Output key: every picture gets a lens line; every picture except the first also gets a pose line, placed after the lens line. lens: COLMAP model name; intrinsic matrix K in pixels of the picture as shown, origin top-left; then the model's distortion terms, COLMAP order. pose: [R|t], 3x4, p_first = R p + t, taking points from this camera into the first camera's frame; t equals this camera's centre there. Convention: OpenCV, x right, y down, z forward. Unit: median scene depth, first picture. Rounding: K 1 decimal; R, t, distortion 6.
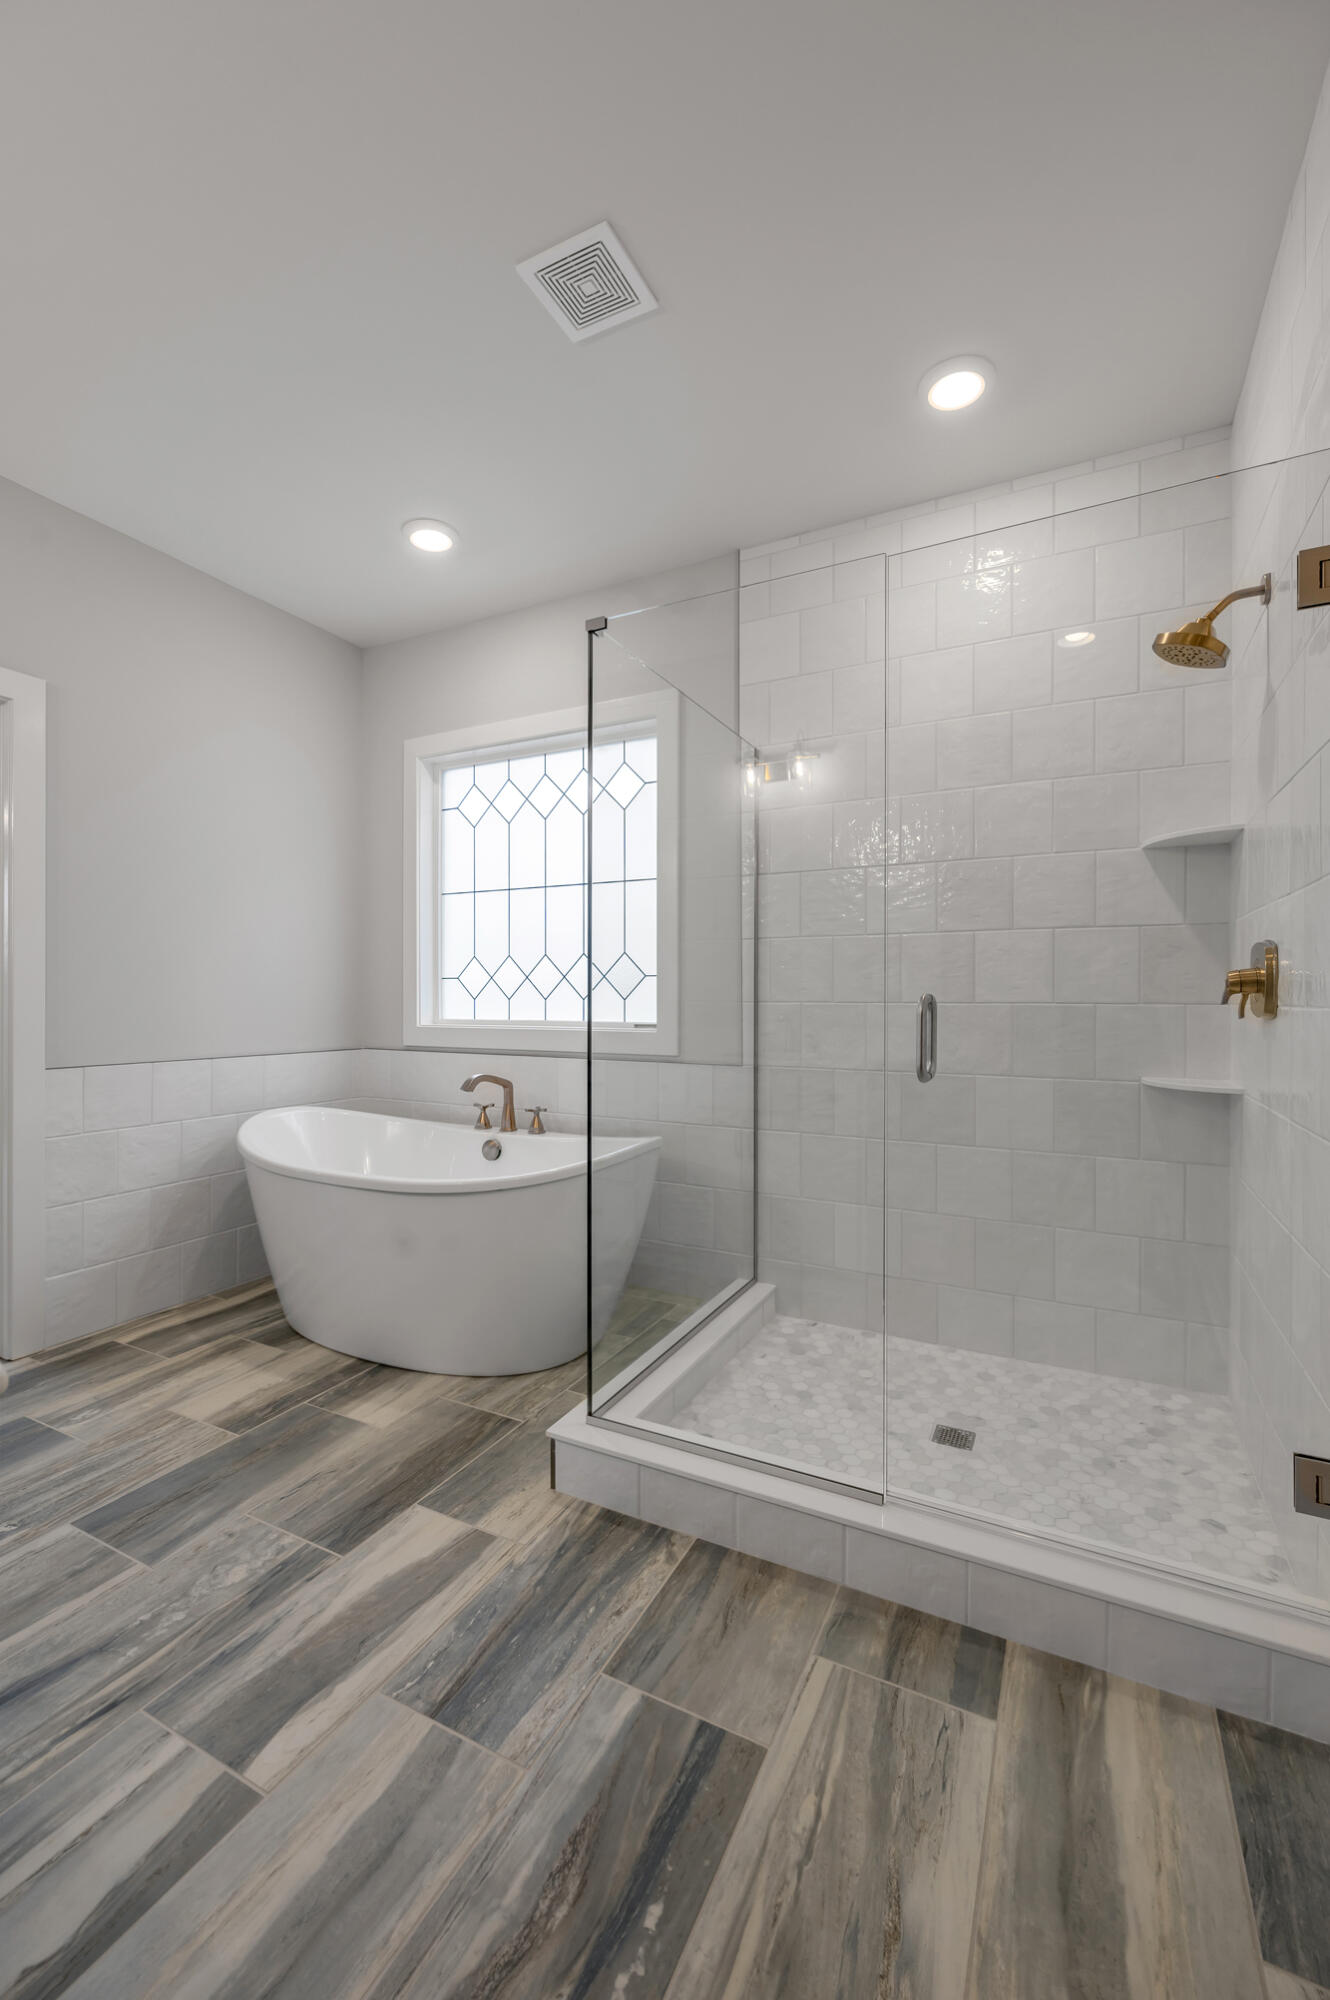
lens RADIAL K [[812.6, 0, 686.8], [0, 812.6, 996.6], [0, 0, 1]] dist [-0.004881, 0.000064]
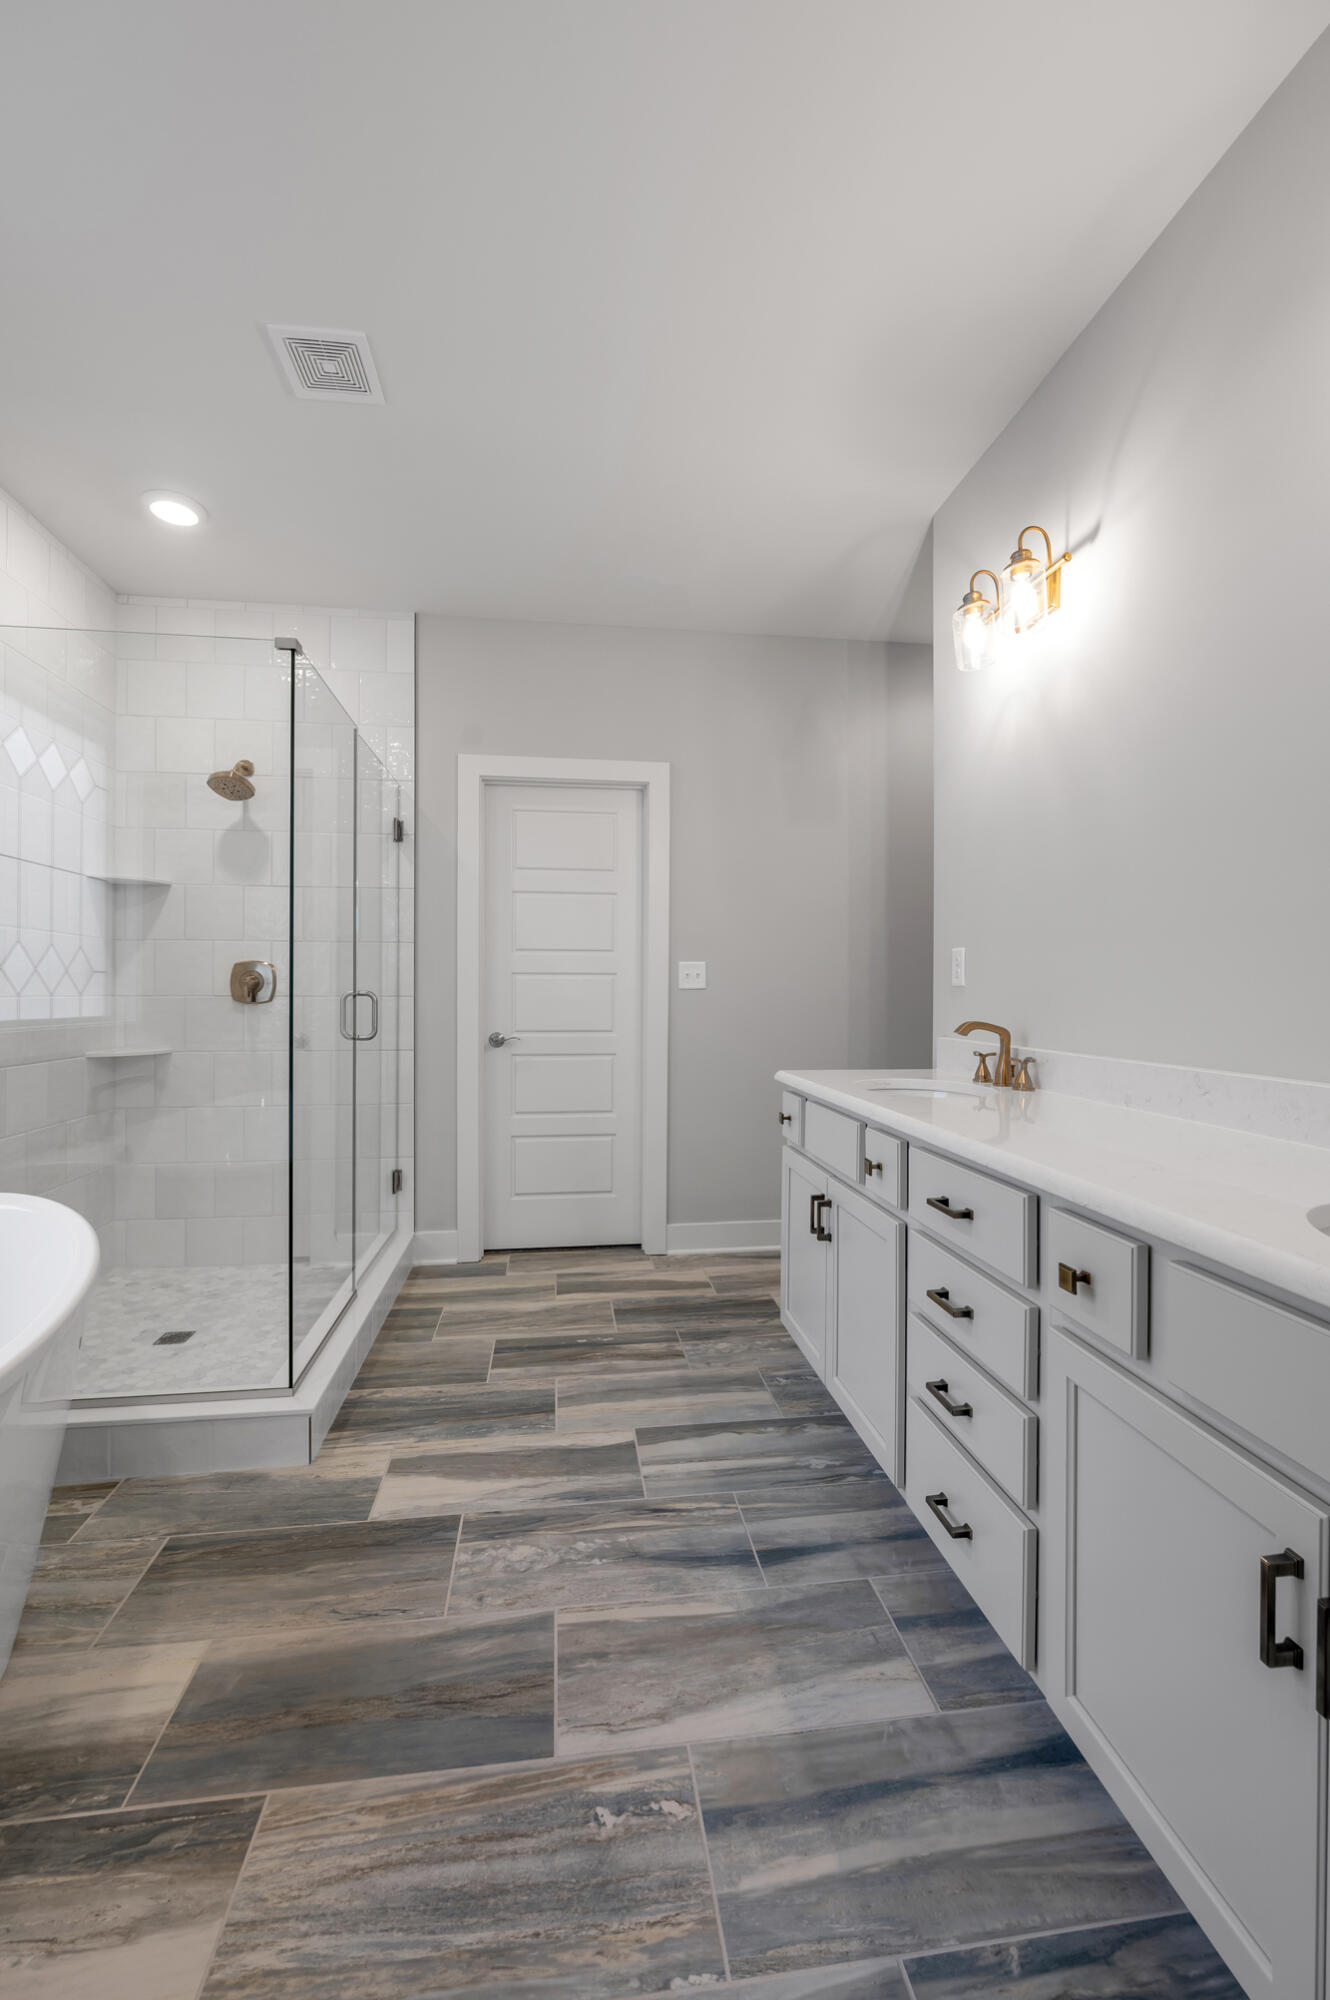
lens RADIAL K [[812.6, 0, 669.5], [0, 812.6, 998.0], [0, 0, 1]] dist [-0.004881, 0.000064]
pose [[-0.558940, -0.008688, 0.829162, -1.561410], [-0.004990, 0.999962, 0.007114, 0.009527], [-0.829193, -0.000161, -0.558963, 1.474865]]
